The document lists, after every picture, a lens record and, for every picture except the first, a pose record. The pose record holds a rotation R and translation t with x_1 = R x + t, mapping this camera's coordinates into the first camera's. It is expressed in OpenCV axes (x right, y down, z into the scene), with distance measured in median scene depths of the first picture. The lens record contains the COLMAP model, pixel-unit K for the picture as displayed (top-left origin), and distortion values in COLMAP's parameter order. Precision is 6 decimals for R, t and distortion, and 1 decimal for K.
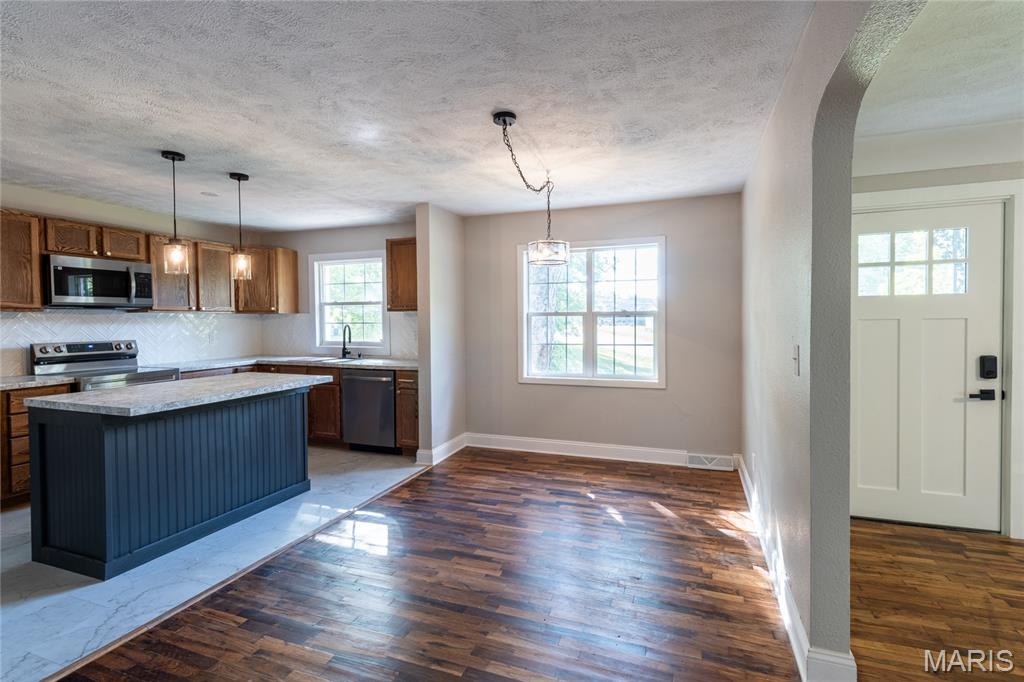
lens RADIAL K [[475.3, 0, 520.1], [0, 475.3, 332.6], [0, 0, 1]] dist [0.002869, 0.000416]
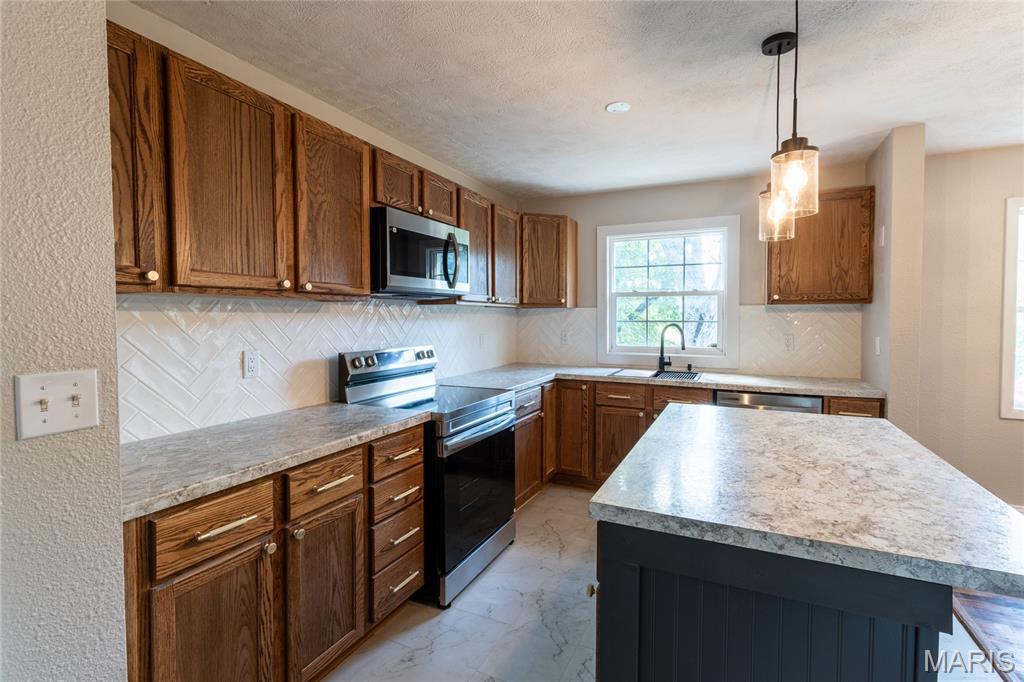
lens RADIAL K [[475.3, 0, 522.6], [0, 475.3, 331.2], [0, 0, 1]] dist [0.002869, 0.000416]
pose [[0.996219, 0.006344, -0.086651, -0.756315], [-0.006178, 0.999979, 0.002179, -0.008213], [0.086663, -0.001636, 0.996236, 0.410332]]
